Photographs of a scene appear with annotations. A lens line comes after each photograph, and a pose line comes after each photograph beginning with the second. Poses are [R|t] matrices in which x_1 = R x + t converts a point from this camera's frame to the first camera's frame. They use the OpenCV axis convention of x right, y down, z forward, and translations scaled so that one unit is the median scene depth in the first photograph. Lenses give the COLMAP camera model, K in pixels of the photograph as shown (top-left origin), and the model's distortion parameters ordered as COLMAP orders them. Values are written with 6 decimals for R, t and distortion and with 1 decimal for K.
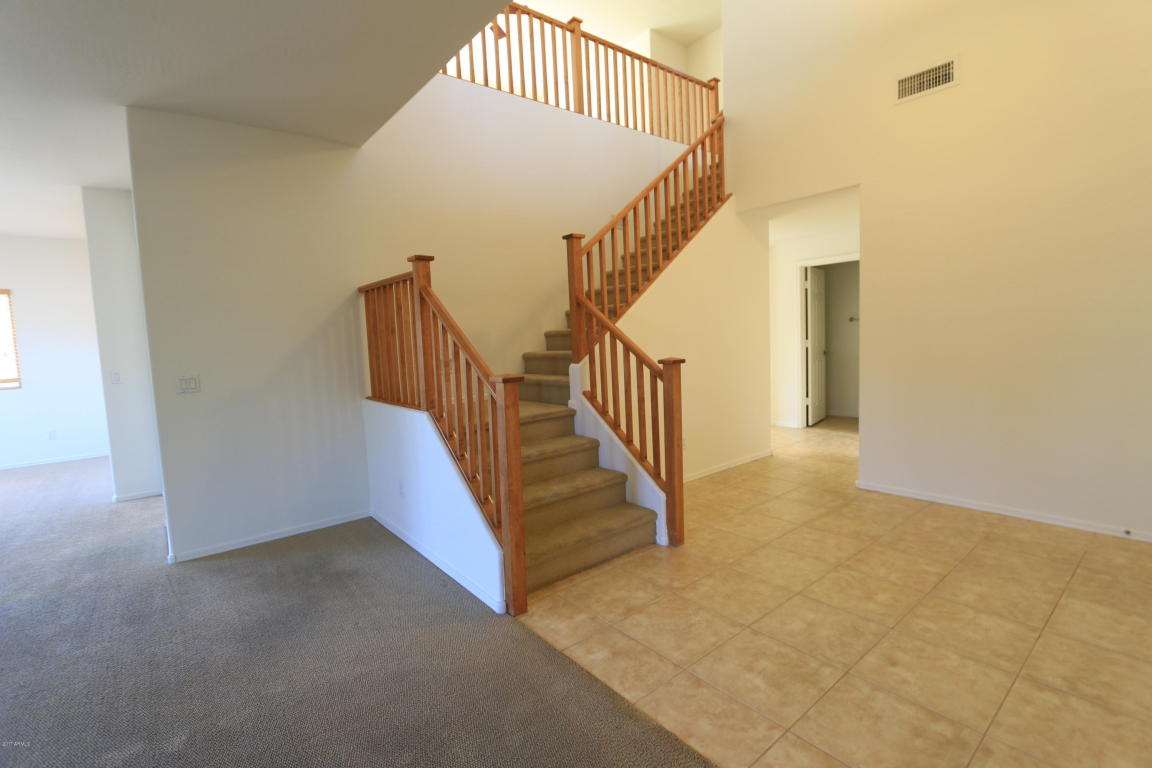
lens RADIAL K [[527.6, 0, 573.5], [0, 527.6, 381.1], [0, 0, 1]] dist [-0.012911, -0.000008]
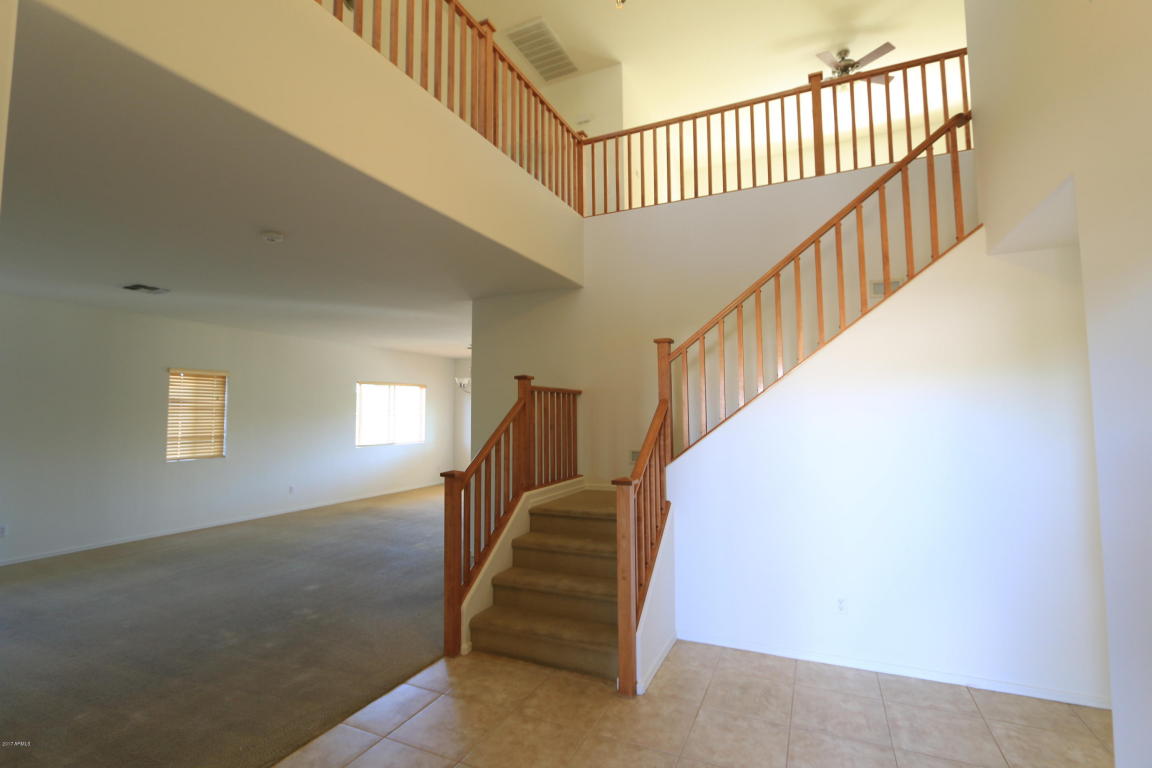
lens RADIAL K [[527.6, 0, 573.6], [0, 527.6, 376.7], [0, 0, 1]] dist [-0.012911, -0.000008]
pose [[0.441612, -0.019244, -0.897000, 1.035603], [-0.087274, 0.994107, -0.064294, -0.164394], [0.892952, 0.106677, 0.437330, 0.531923]]
